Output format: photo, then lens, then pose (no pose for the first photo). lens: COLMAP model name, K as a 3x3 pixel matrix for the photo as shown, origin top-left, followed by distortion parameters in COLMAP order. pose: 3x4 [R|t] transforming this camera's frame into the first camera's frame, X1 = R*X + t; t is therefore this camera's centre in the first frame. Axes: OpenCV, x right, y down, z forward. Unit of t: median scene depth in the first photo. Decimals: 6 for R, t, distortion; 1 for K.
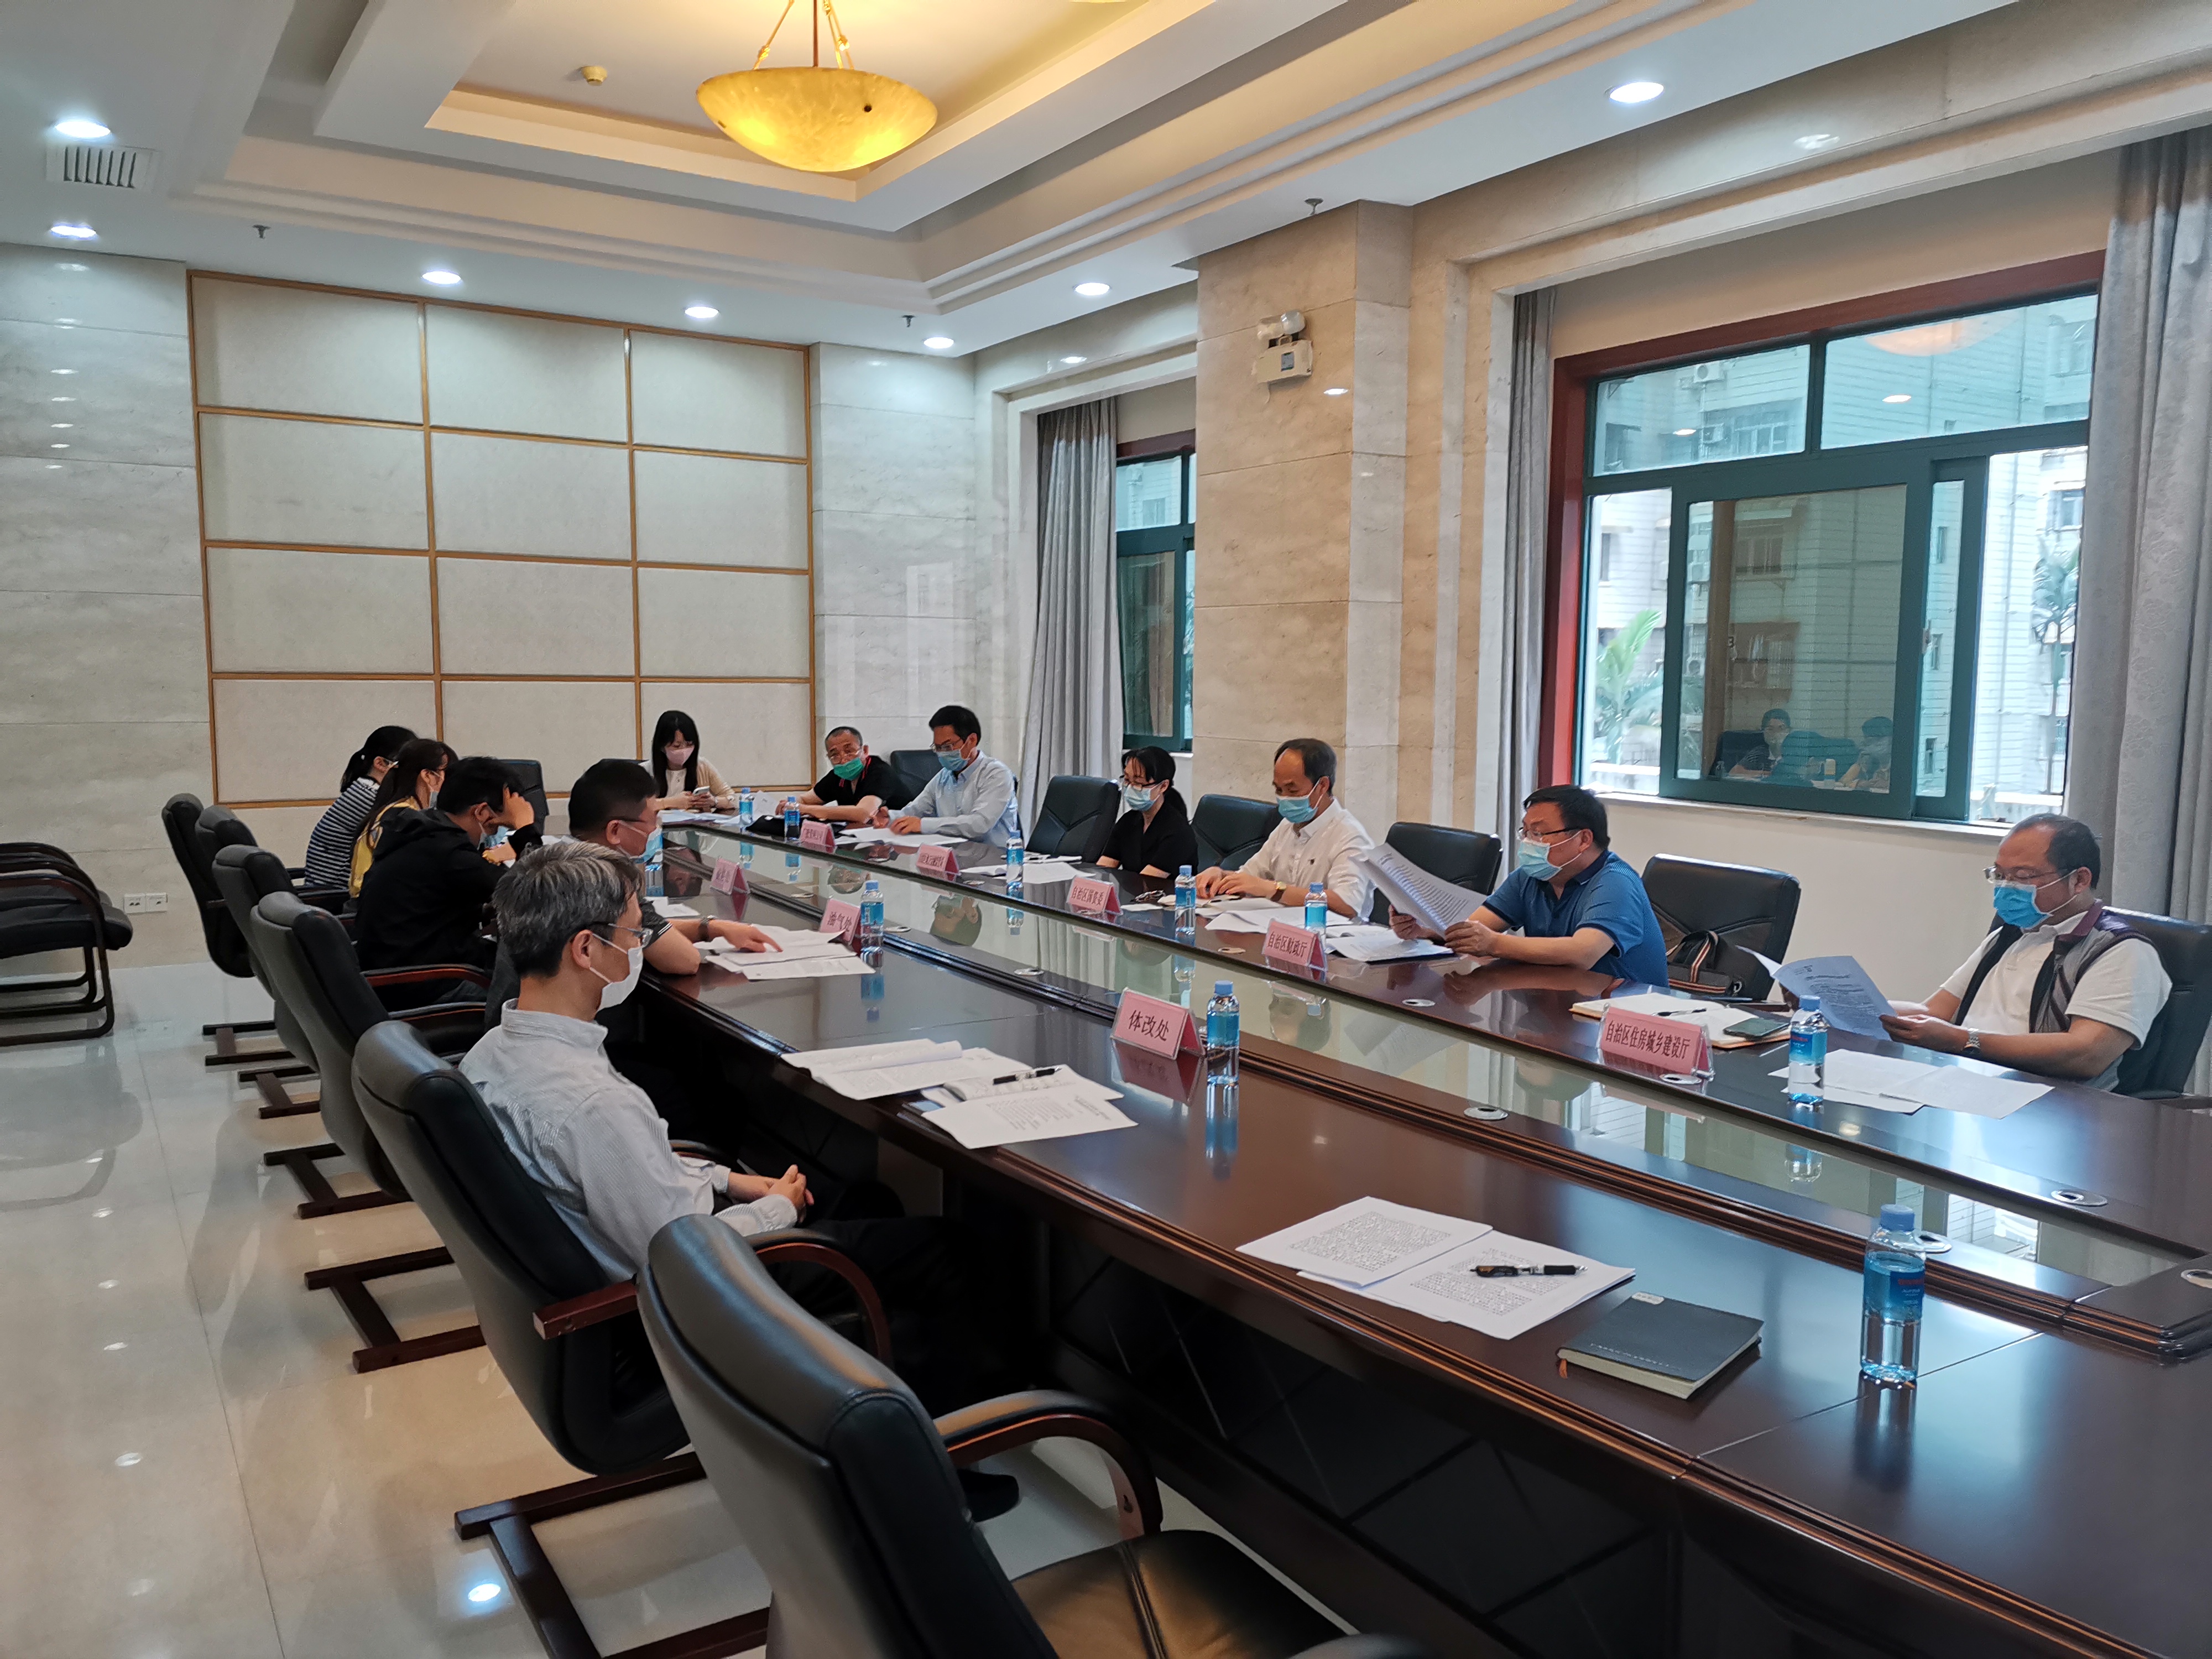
lens RADIAL K [[1679.2, 0, 1111.9], [0, 1679.2, 834.4], [0, 0, 1]] dist [0.089286, -0.038540]
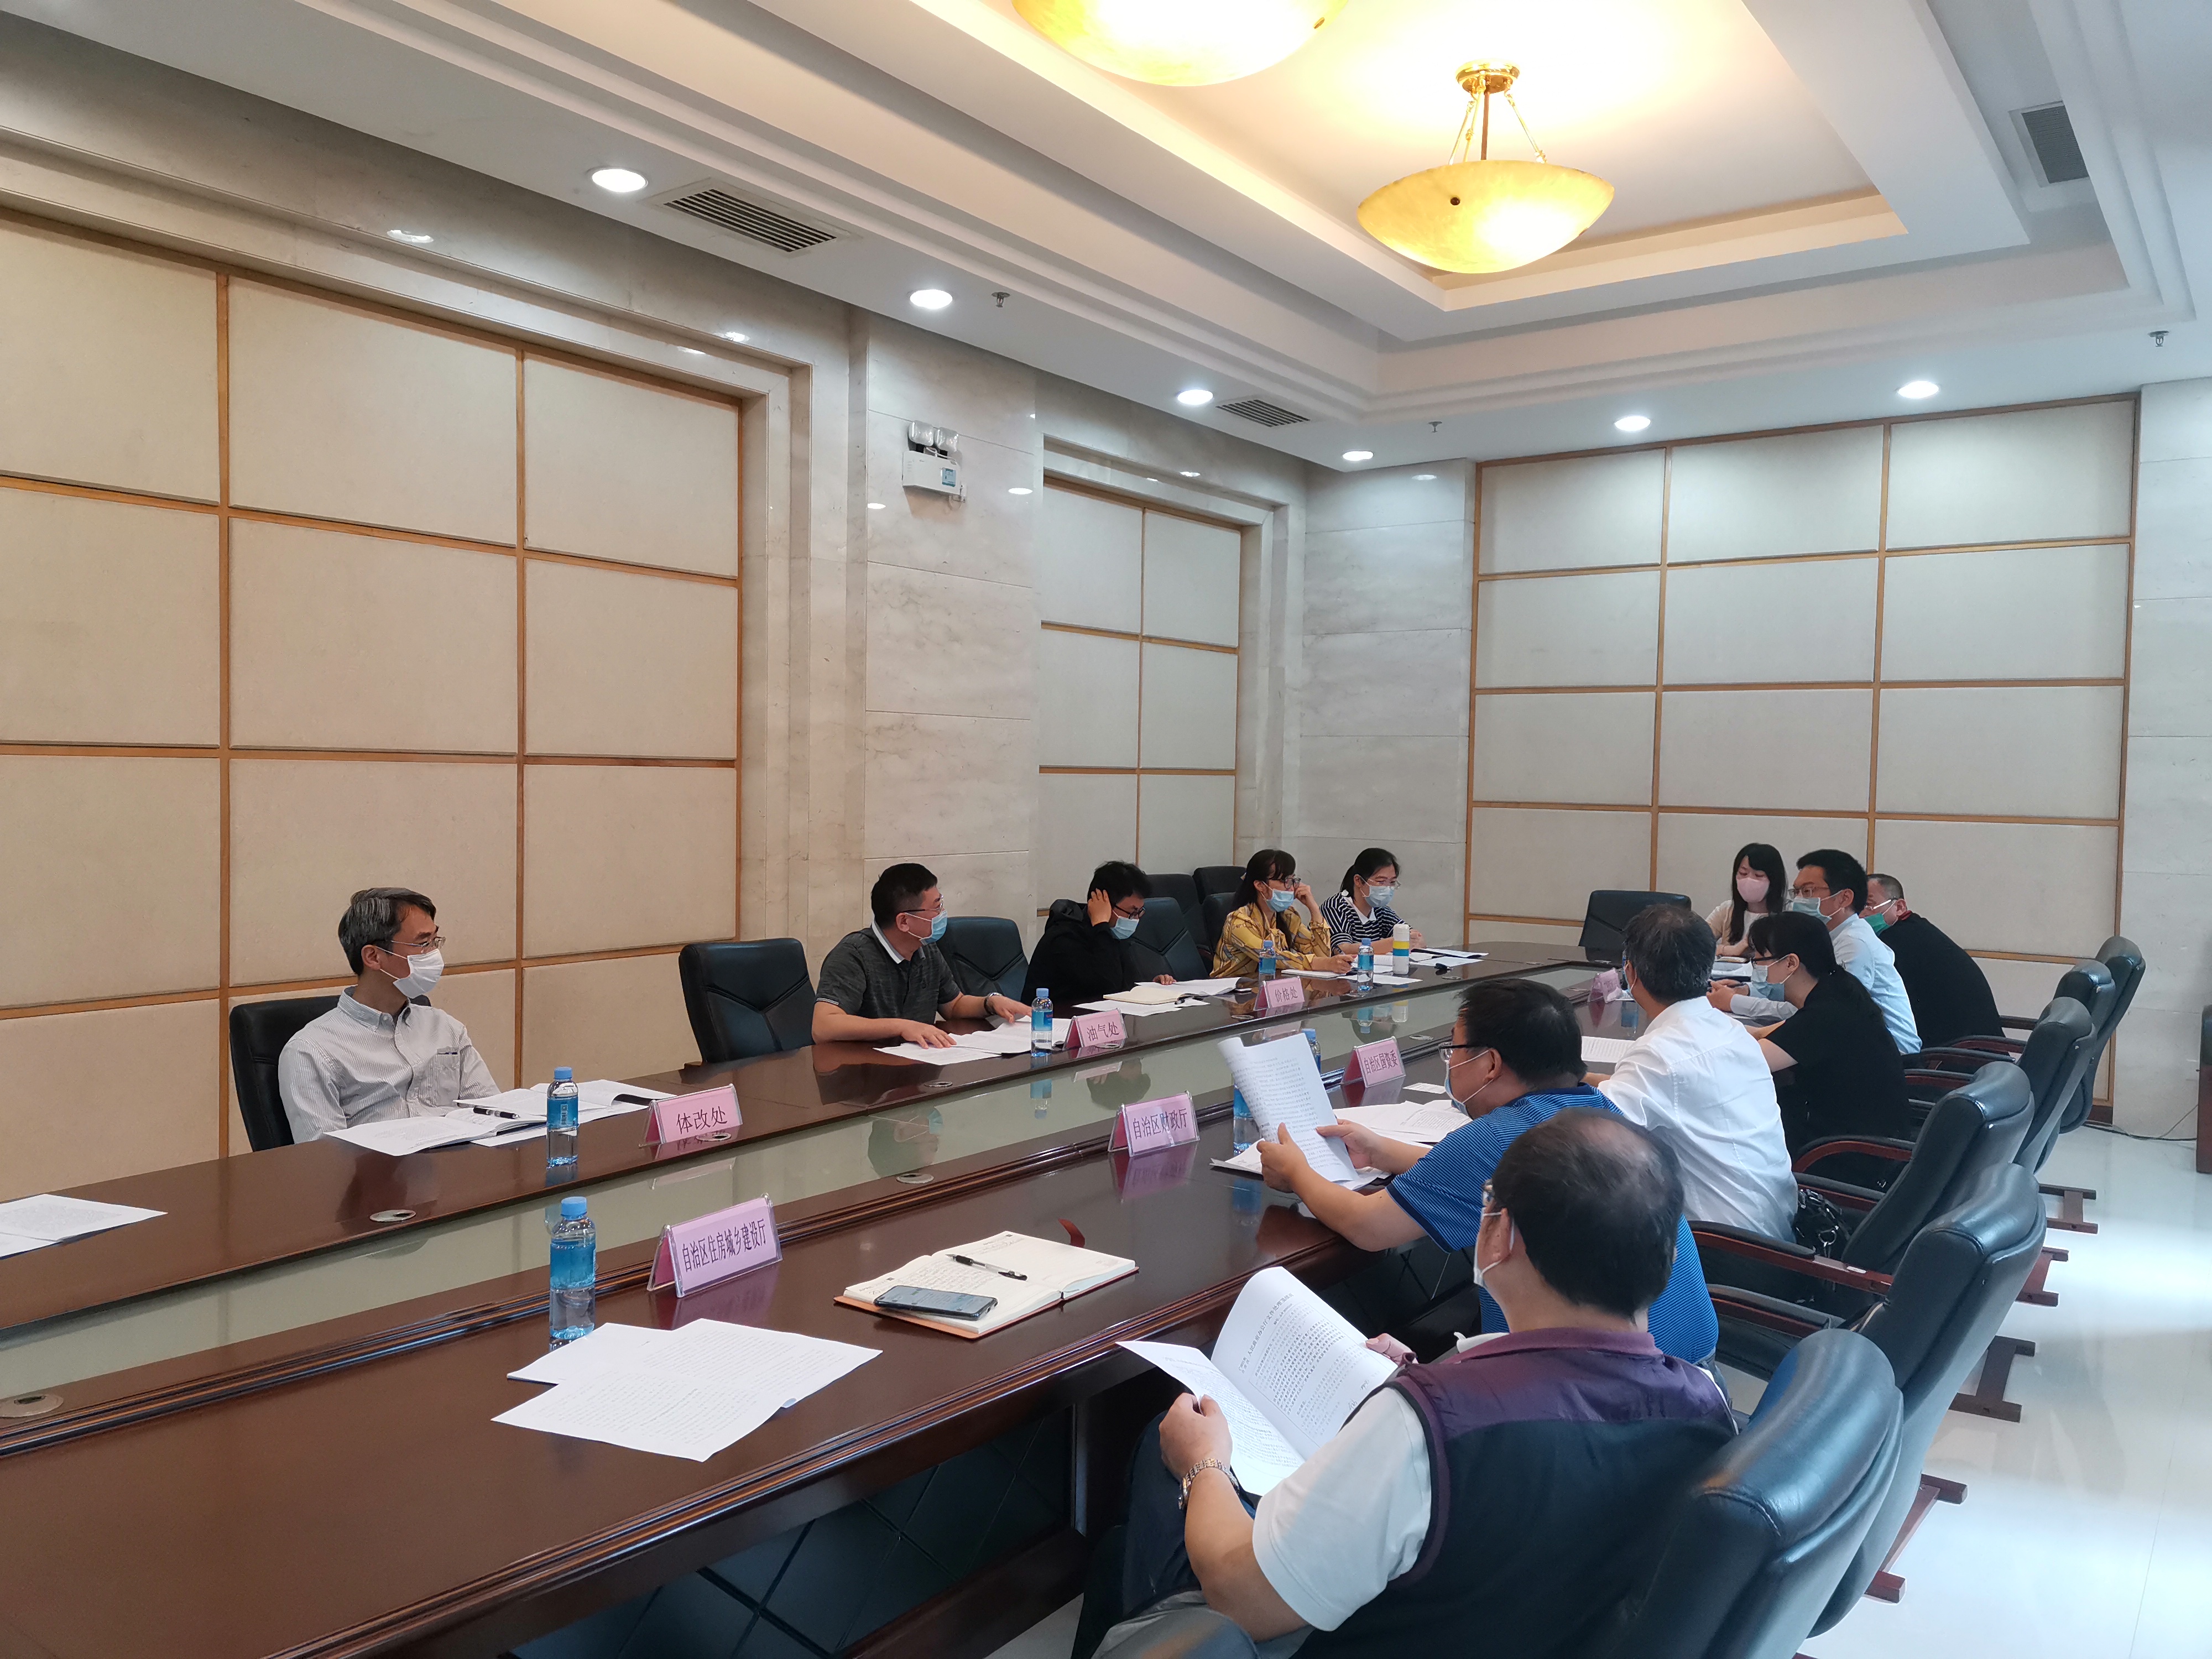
lens RADIAL K [[1679.2, 0, 1098.4], [0, 1679.2, 850.7], [0, 0, 1]] dist [0.089286, -0.038540]
pose [[0.383637, 0.043142, -0.922476, 0.449291], [-0.109751, 0.993959, 0.000842, -0.034627], [0.916939, 0.100920, 0.386054, 0.338461]]
